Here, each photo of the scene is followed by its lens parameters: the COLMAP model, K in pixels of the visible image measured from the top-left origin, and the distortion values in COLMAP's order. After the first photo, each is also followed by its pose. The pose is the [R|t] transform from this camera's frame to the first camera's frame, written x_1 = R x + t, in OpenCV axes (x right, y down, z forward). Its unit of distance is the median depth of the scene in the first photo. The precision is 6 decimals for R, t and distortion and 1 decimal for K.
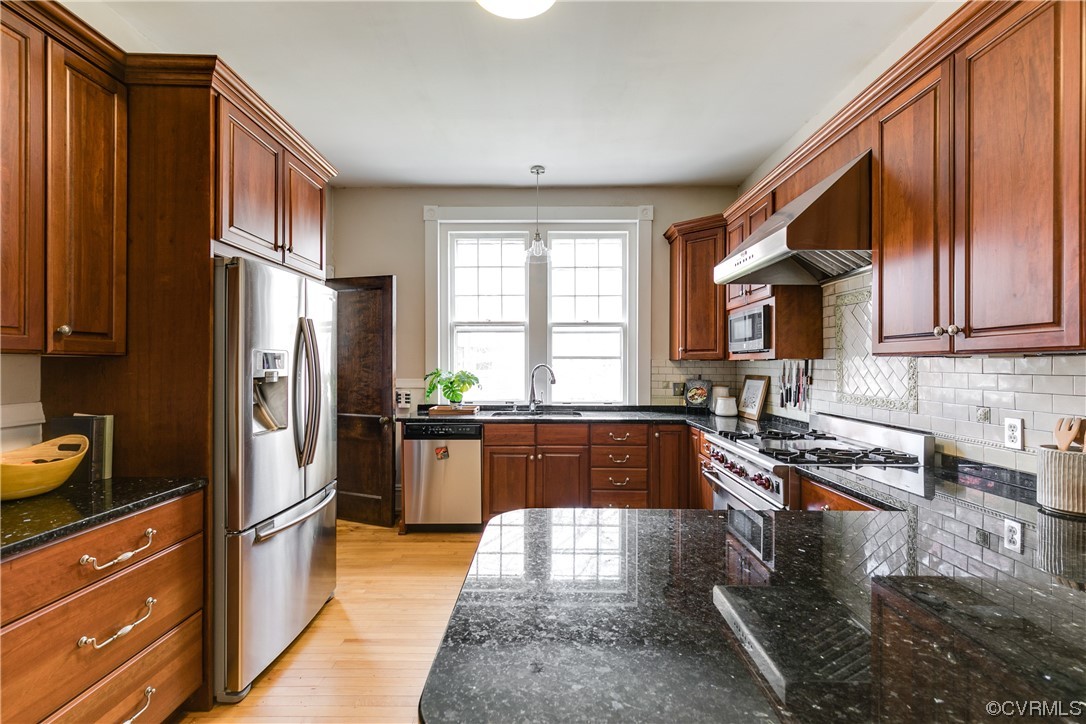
lens RADIAL K [[484.4, 0, 543.0], [0, 484.4, 362.0], [0, 0, 1]] dist [0.004125, 0.000226]
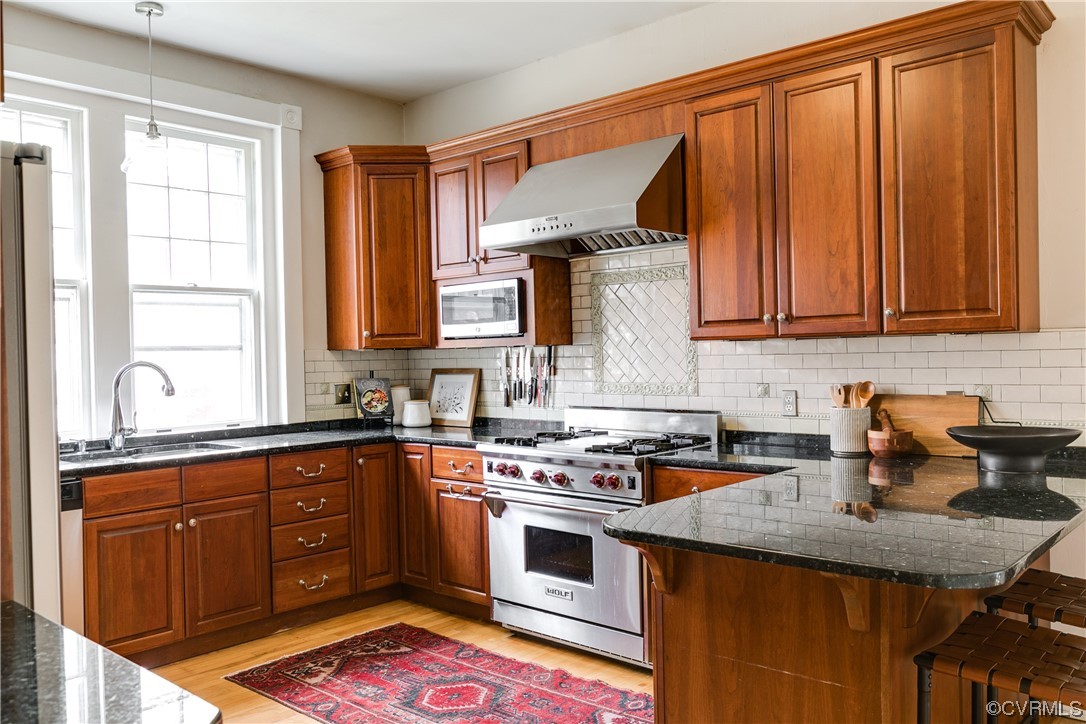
lens RADIAL K [[859.4, 0, 543.0], [0, 859.4, 362.0], [0, 0, 1]] dist [-0.009116, -0.000296]
pose [[0.658949, -0.025742, 0.751747, -0.495362], [0.020388, 0.999658, 0.016360, -0.001382], [-0.751911, 0.004546, 0.659249, 0.025904]]
